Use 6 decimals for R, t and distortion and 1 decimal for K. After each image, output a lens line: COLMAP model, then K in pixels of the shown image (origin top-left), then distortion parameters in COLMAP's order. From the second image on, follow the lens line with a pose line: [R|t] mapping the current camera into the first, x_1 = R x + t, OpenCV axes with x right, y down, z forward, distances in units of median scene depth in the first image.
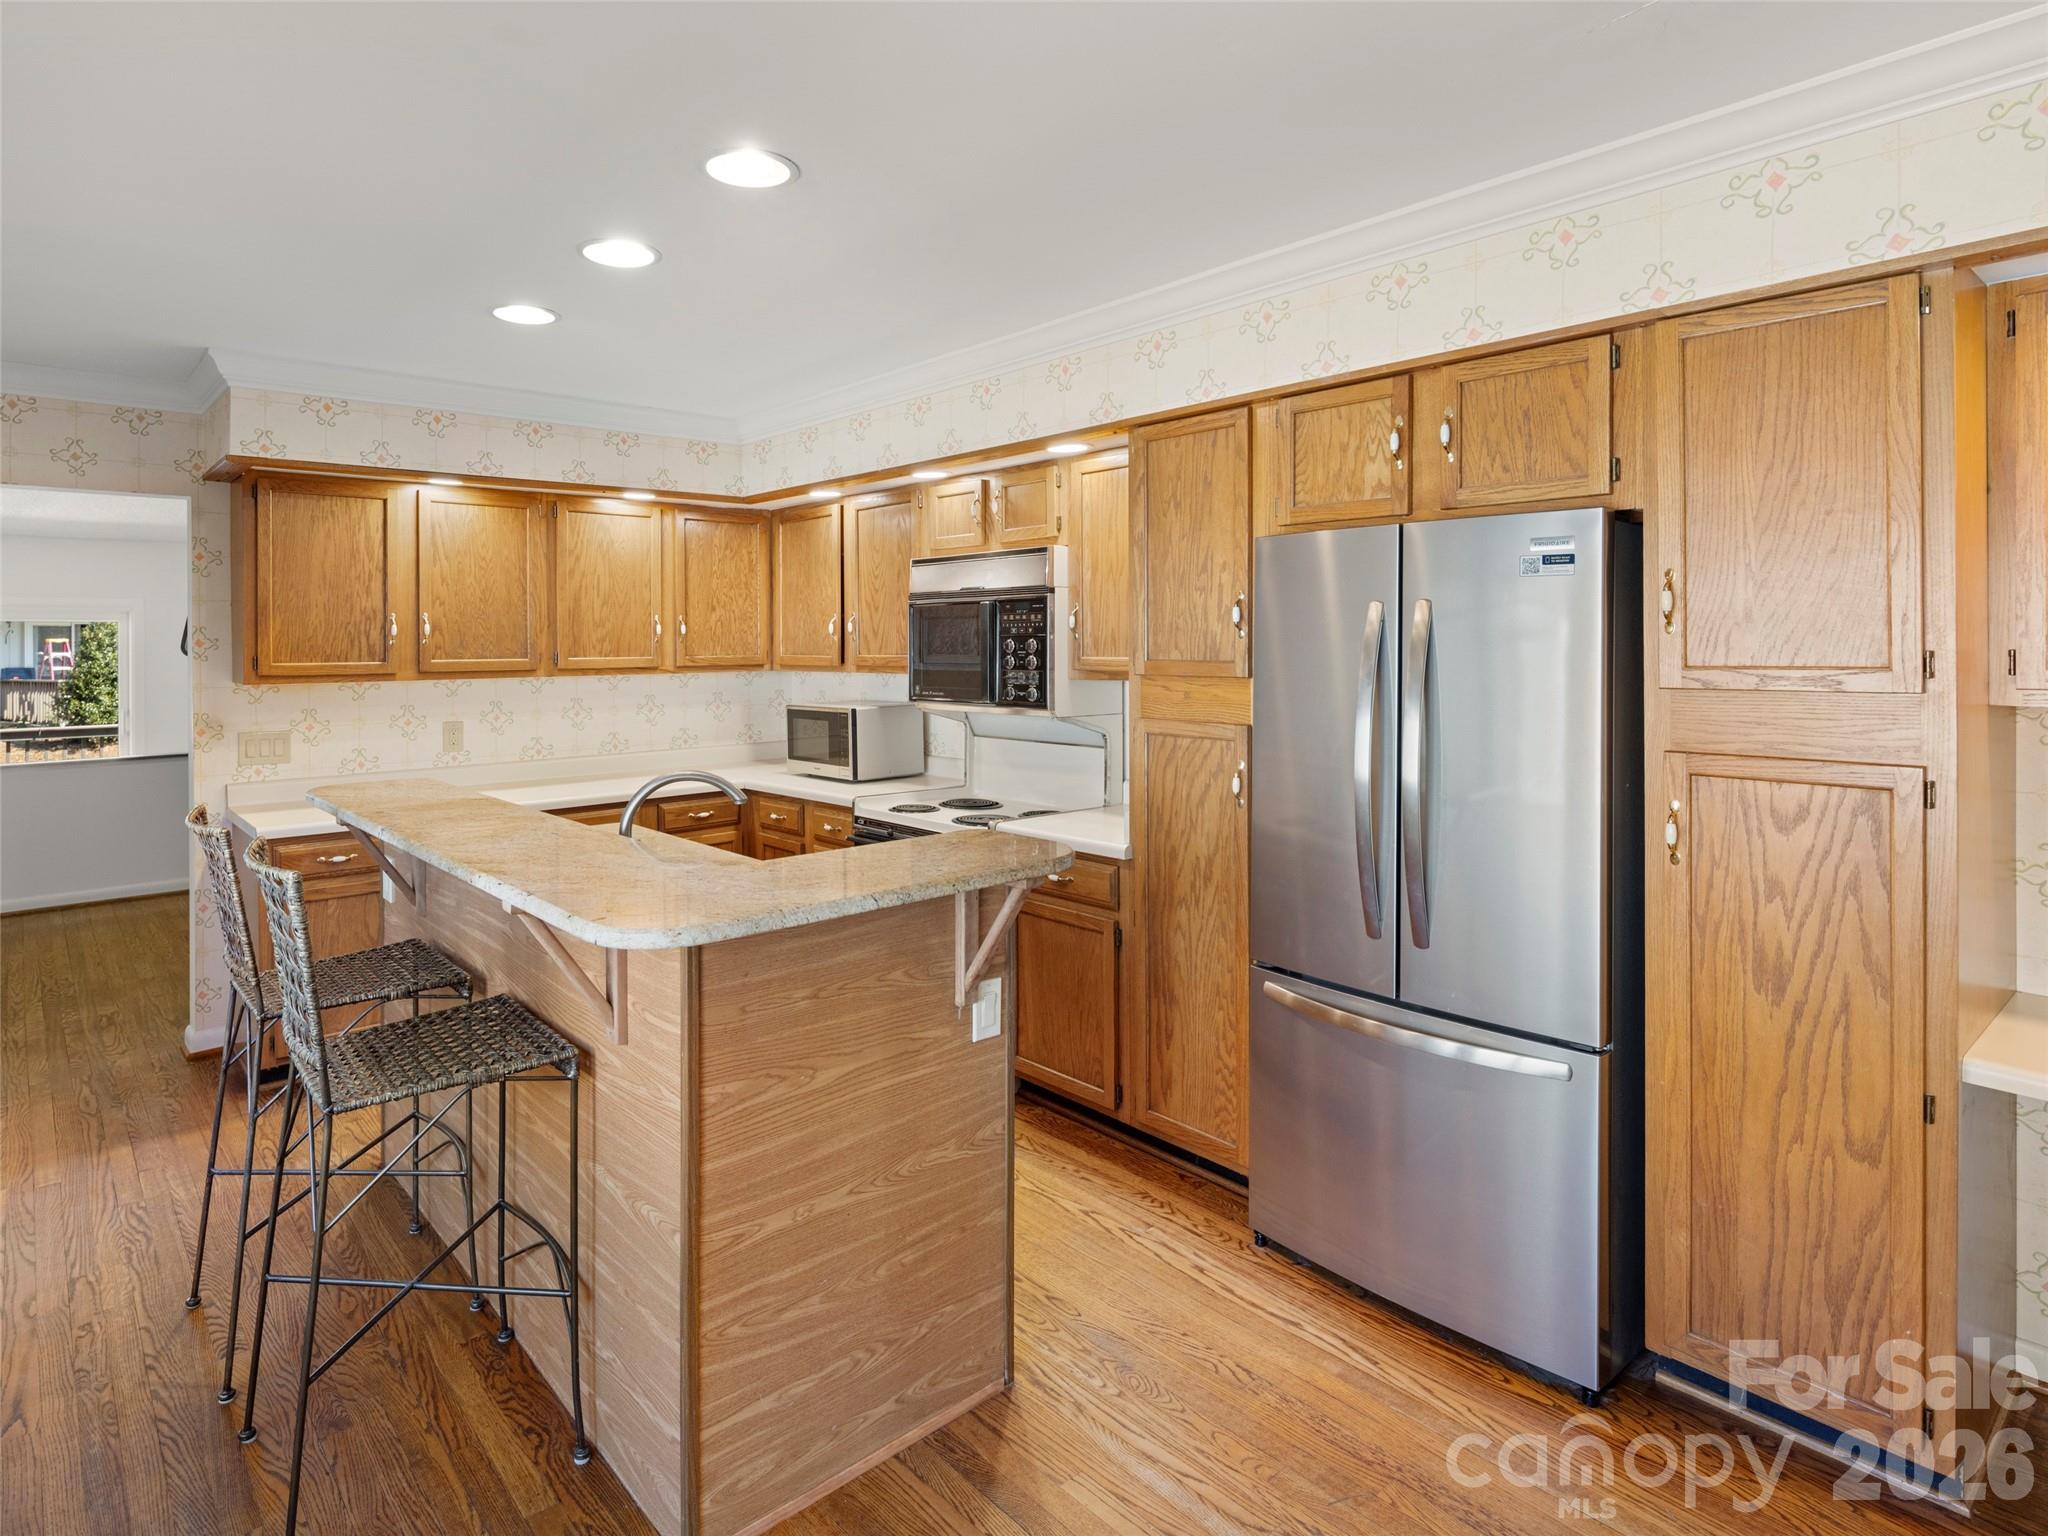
lens RADIAL K [[1121.2, 0, 941.7], [0, 1121.2, 653.4], [0, 0, 1]] dist [0.004665, -0.003279]
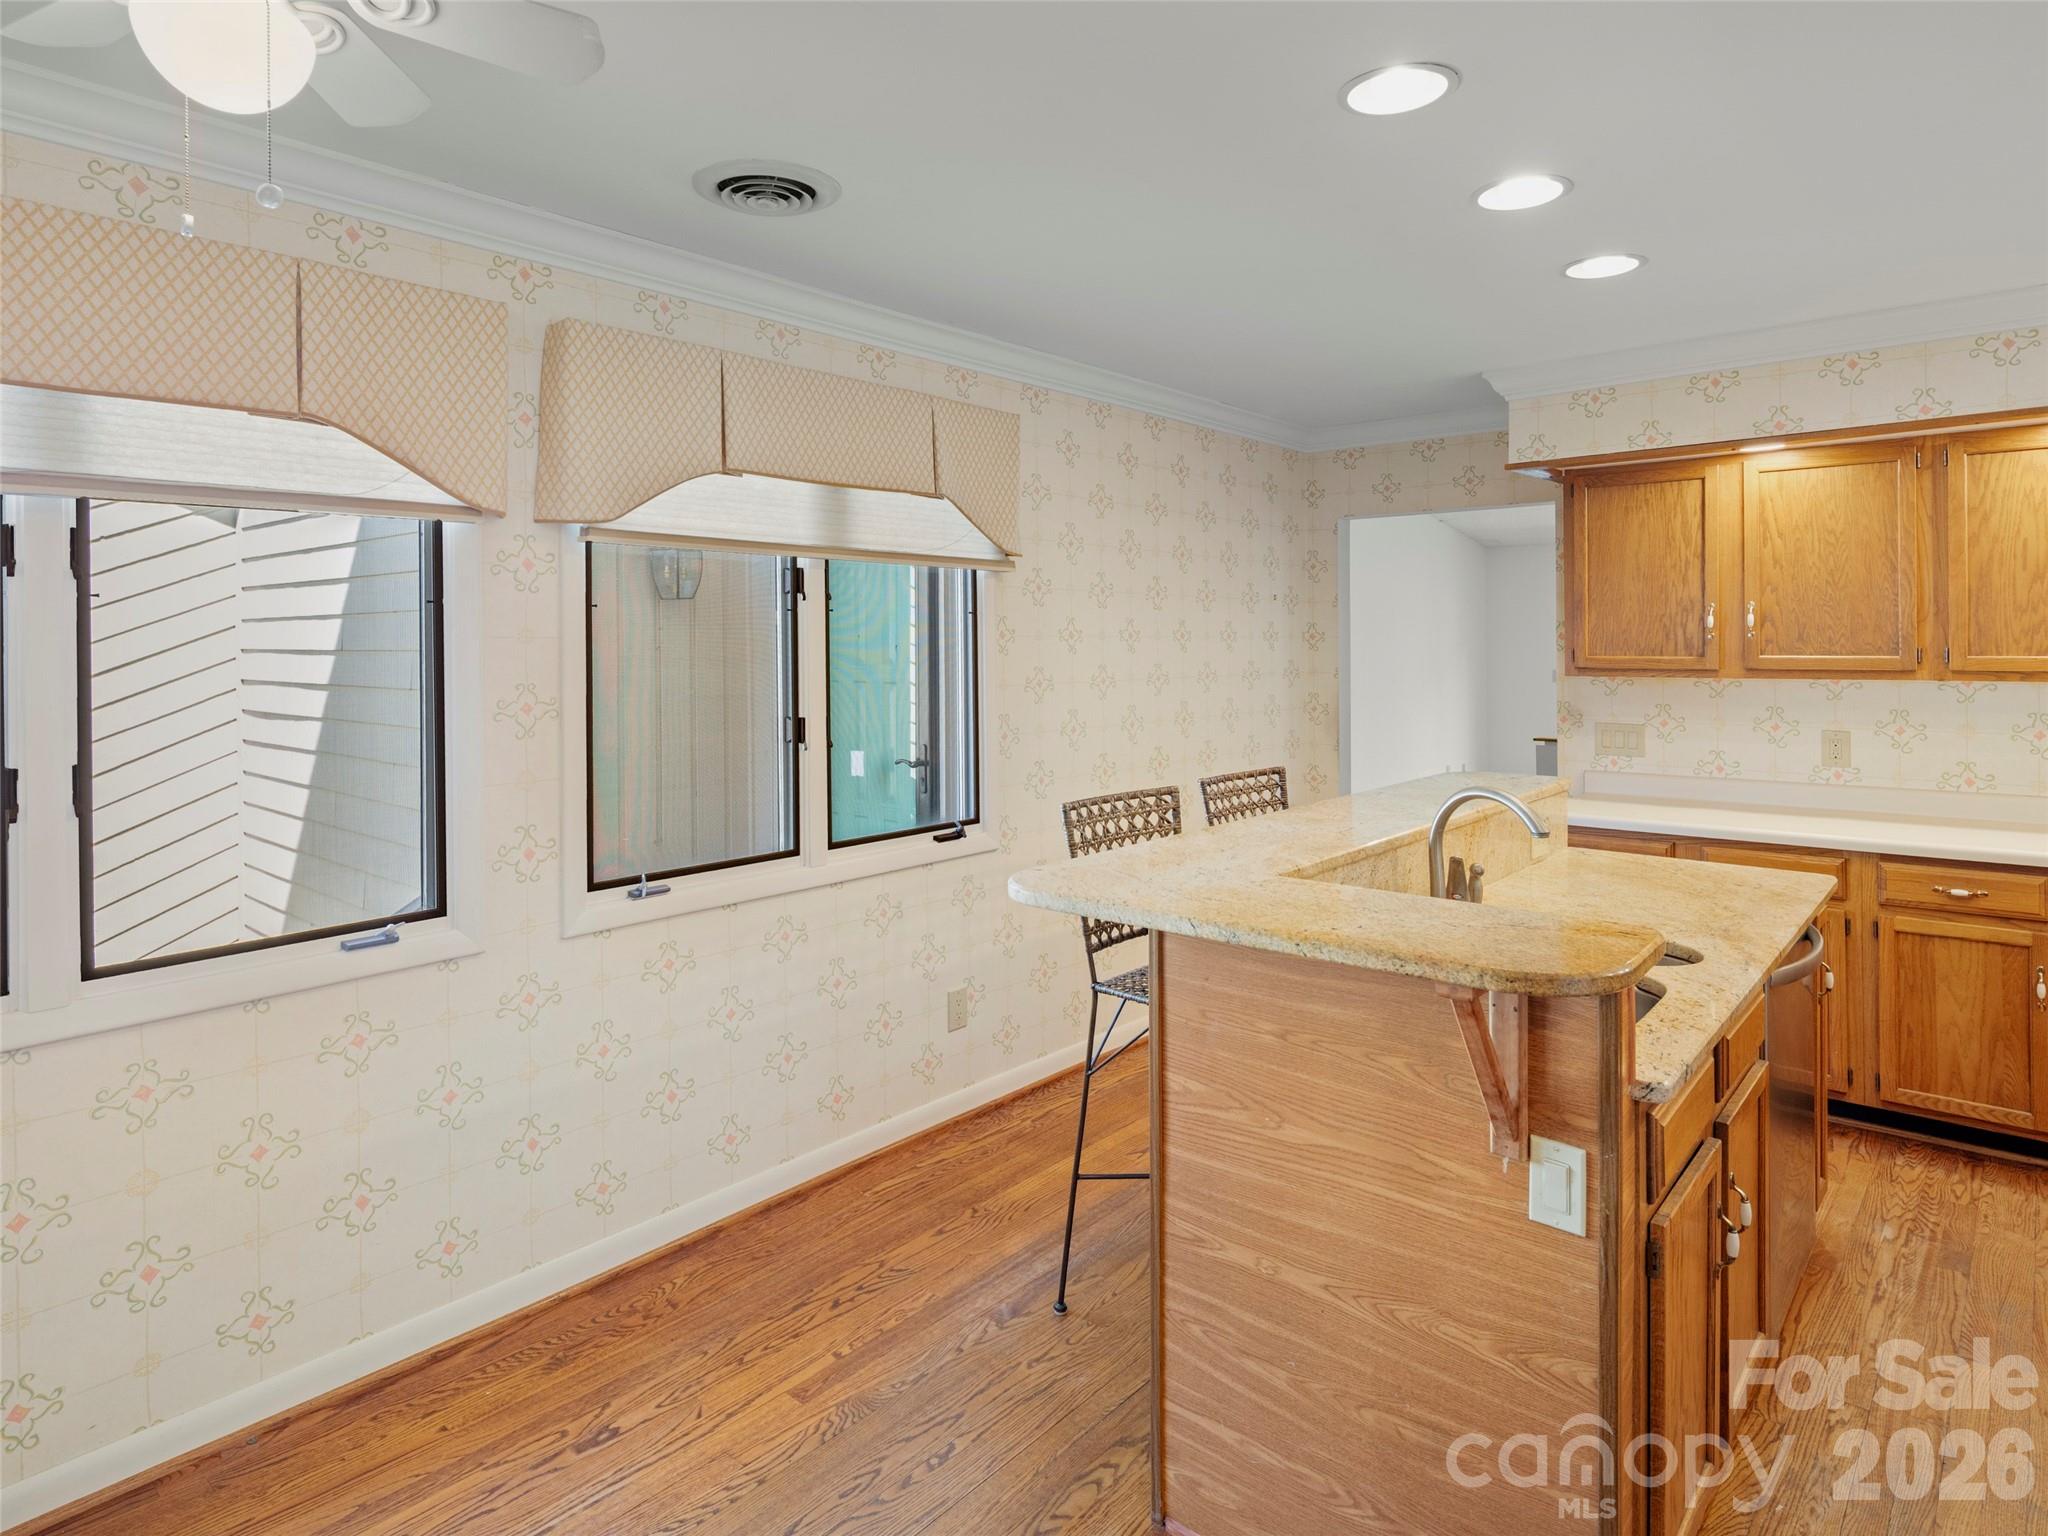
lens RADIAL K [[1169.9, 0, 1001.0], [0, 1169.9, 635.5], [0, 0, 1]] dist [0.004911, -0.001203]
pose [[0.153124, 0.000555, -0.988207, 0.354193], [-0.004228, 0.999991, -0.000093, -0.007047], [0.988198, 0.004192, 0.153125, 0.286250]]
